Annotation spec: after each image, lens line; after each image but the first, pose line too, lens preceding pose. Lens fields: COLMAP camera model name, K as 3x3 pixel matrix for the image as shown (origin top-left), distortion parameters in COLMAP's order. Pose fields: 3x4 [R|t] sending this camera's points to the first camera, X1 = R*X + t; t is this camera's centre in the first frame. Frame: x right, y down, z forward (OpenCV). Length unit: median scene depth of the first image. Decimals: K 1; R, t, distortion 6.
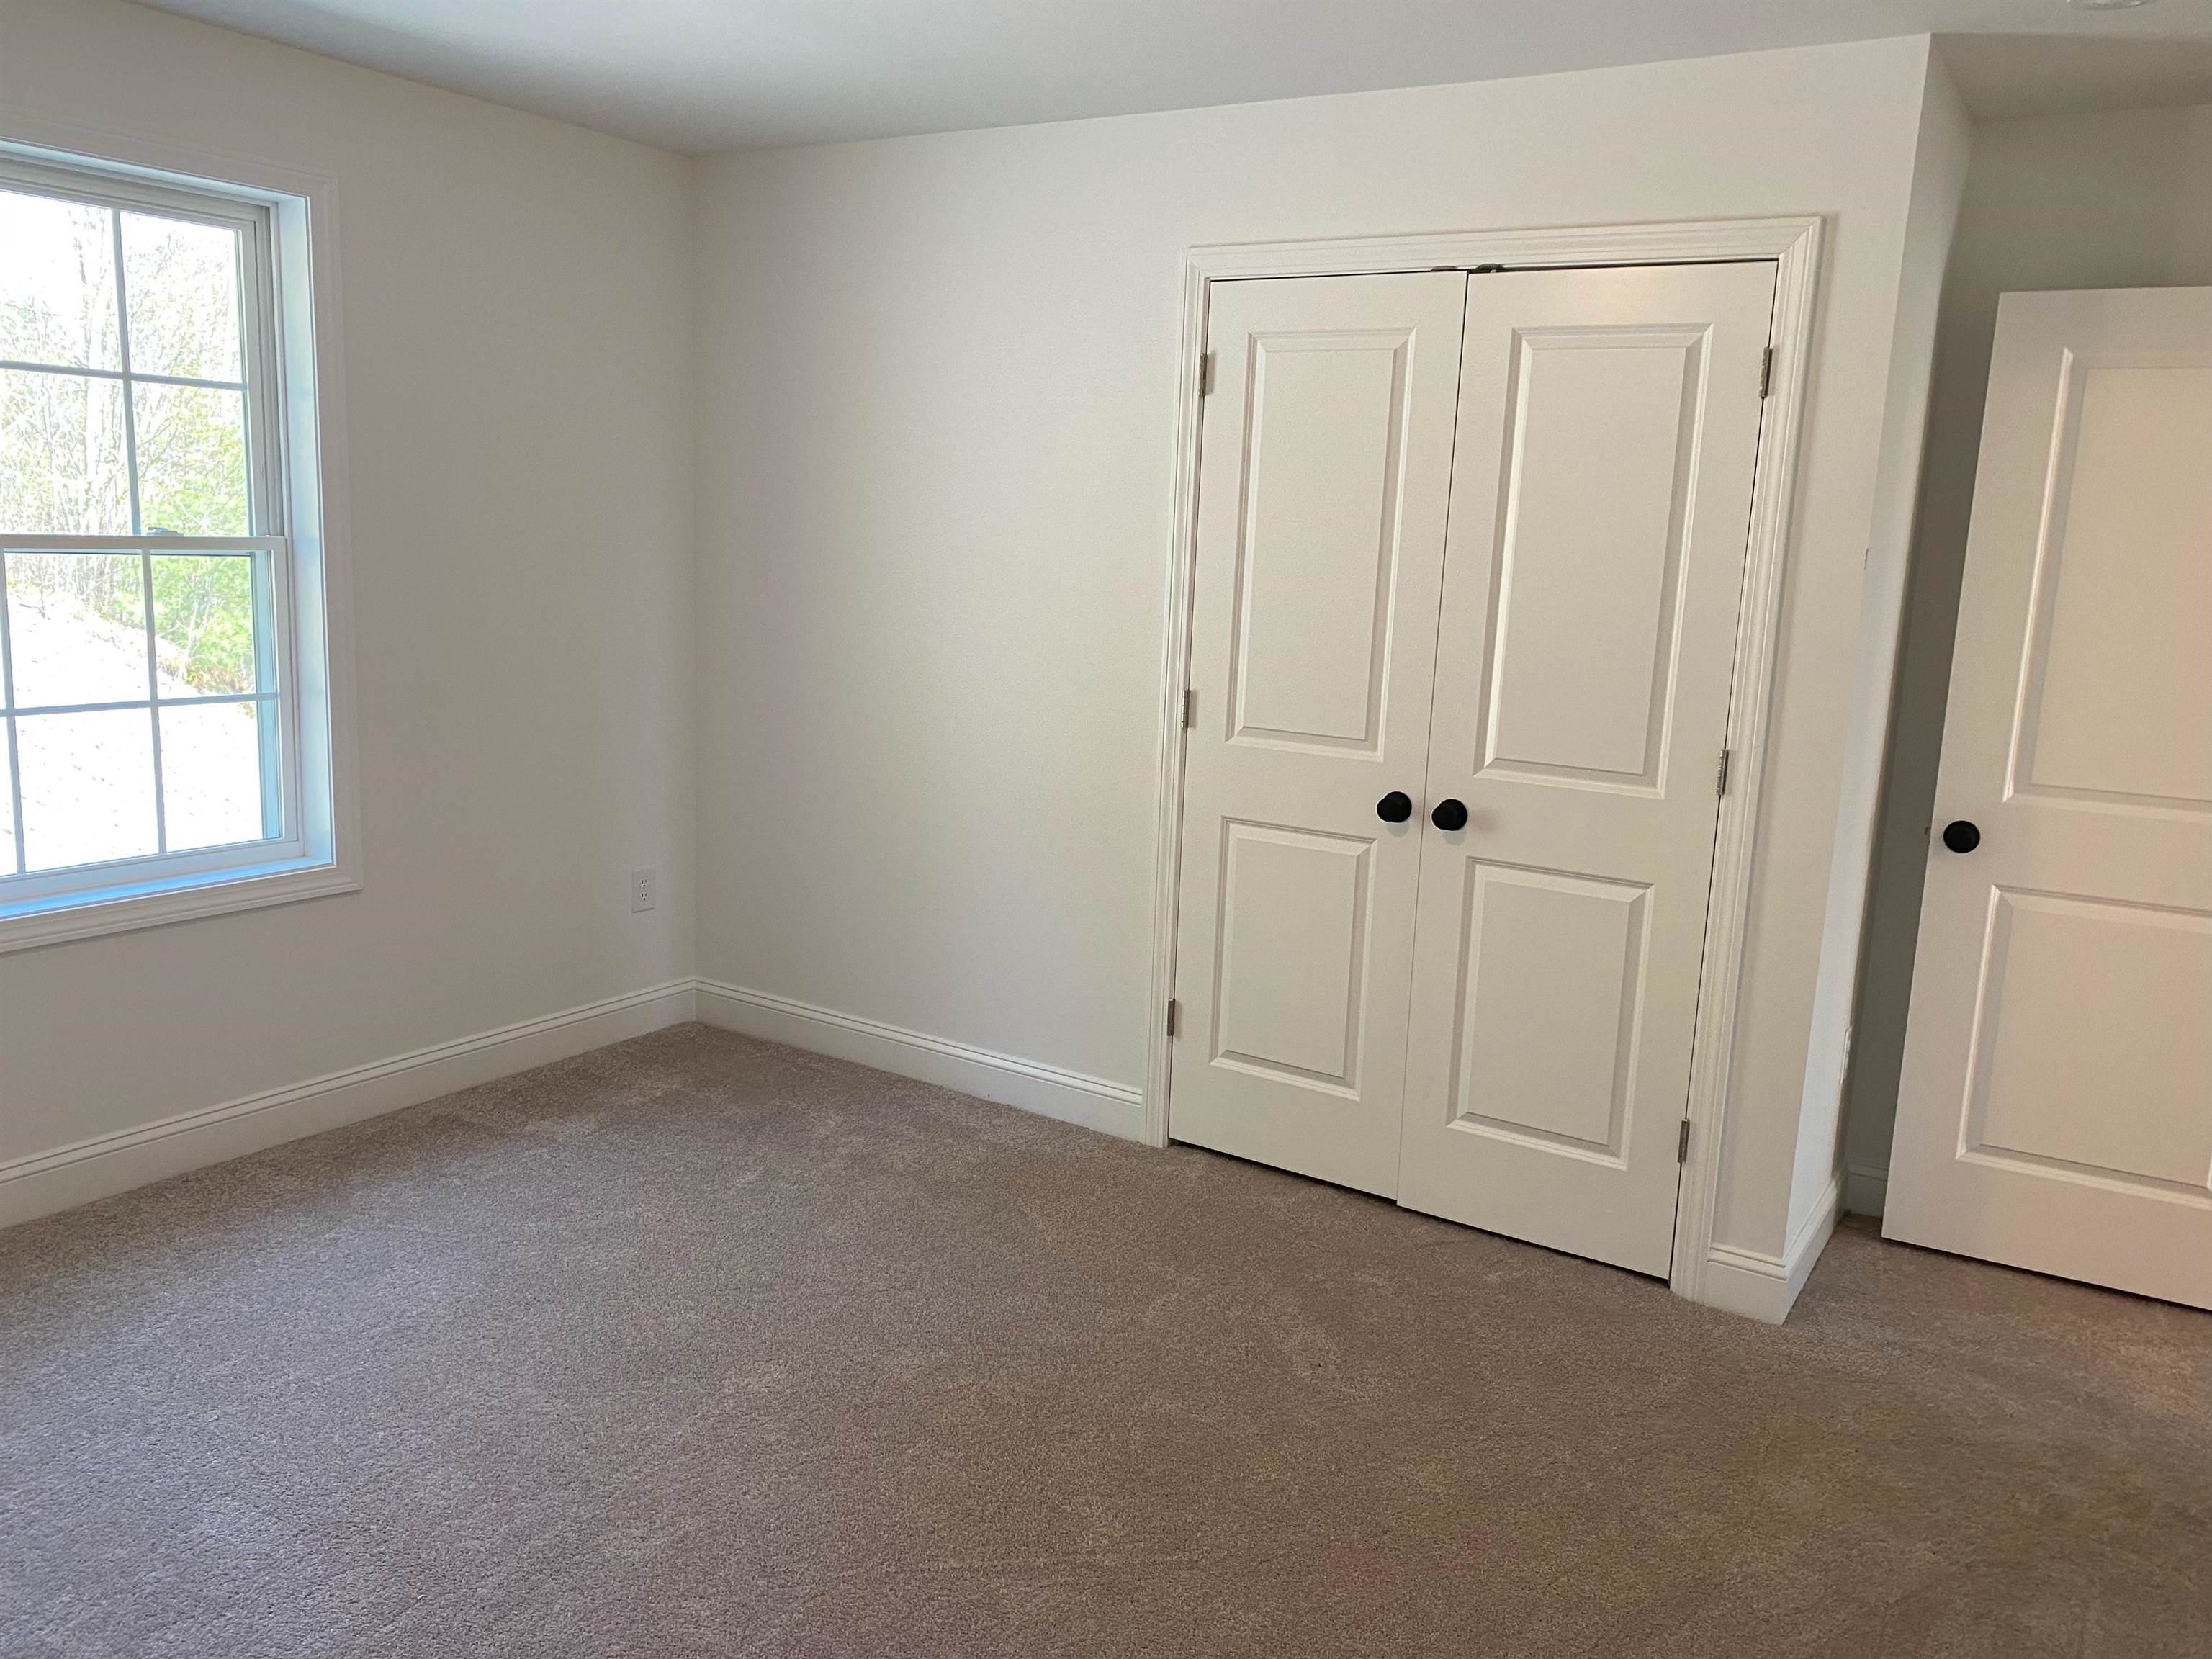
lens RADIAL K [[1688.9, 0, 1106.0], [0, 1688.9, 829.5], [0, 0, 1]] dist [0.068807, -0.104149]
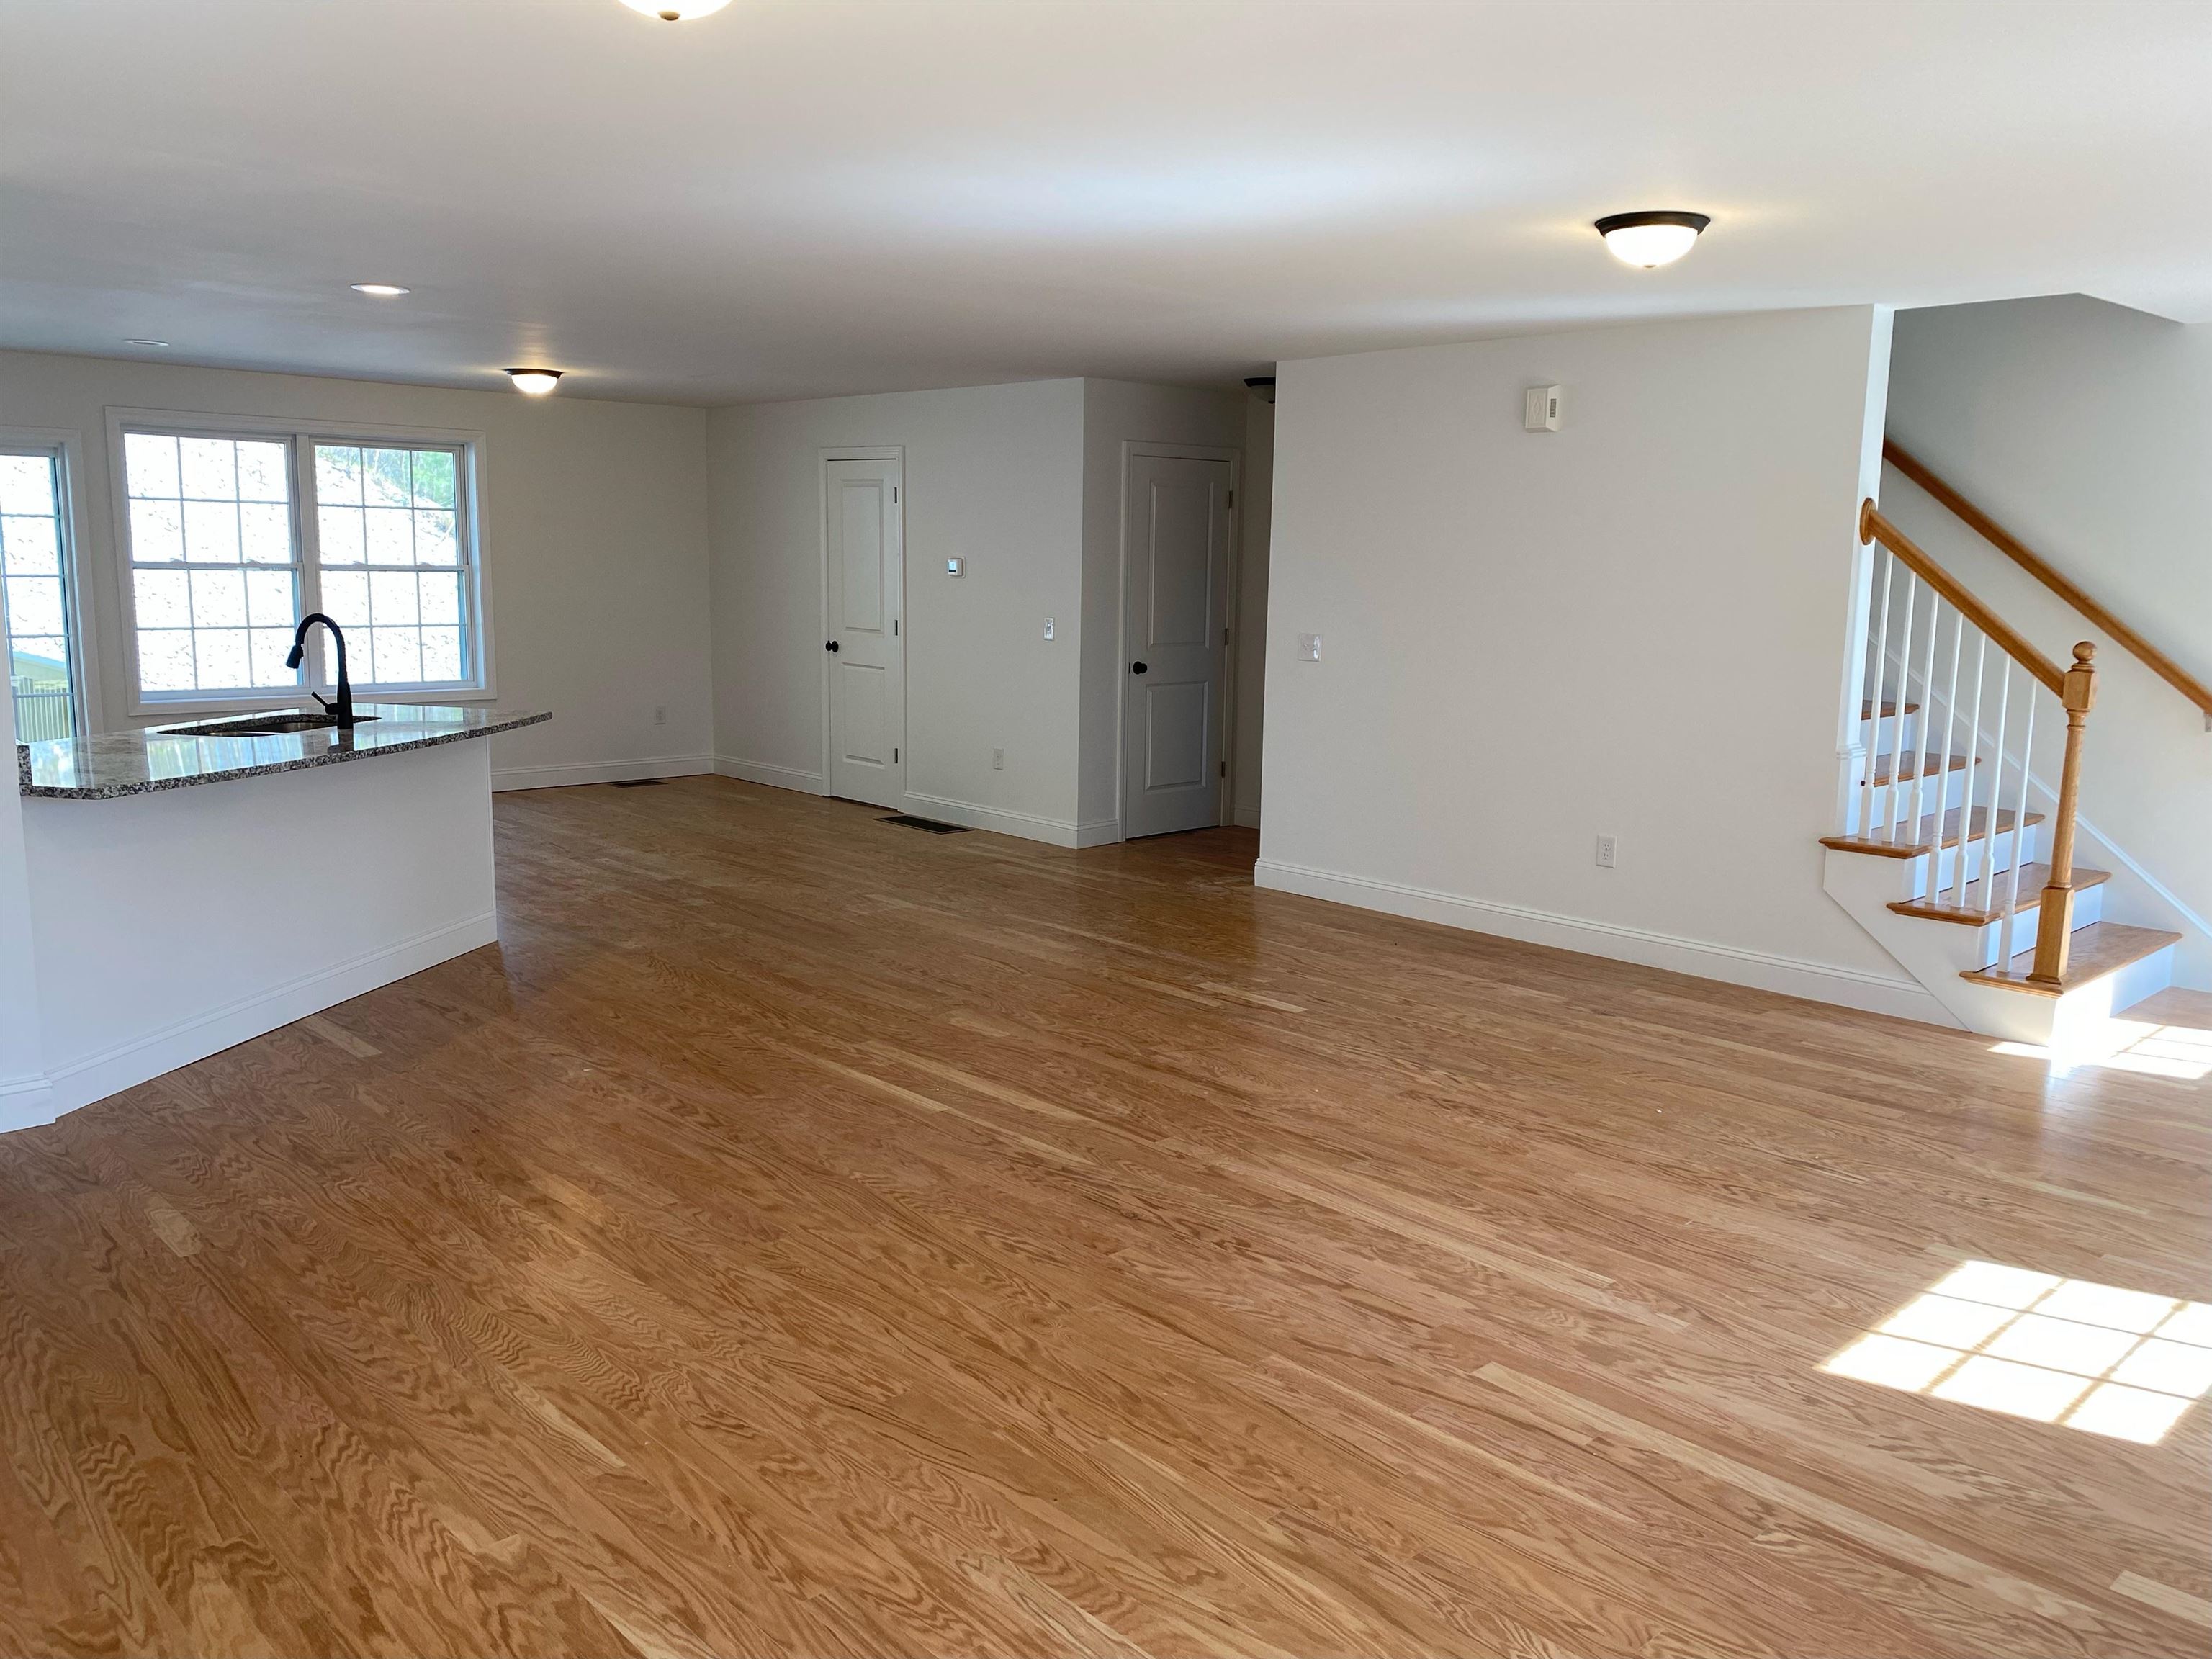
lens RADIAL K [[1699.9, 0, 1106.0], [0, 1699.9, 829.5], [0, 0, 1]] dist [0.154503, -0.304369]
pose [[0.966781, 0.013013, -0.255274, 1.200730], [-0.019372, 0.999561, -0.022413, 0.288449], [0.254870, 0.026614, 0.966609, -1.372258]]
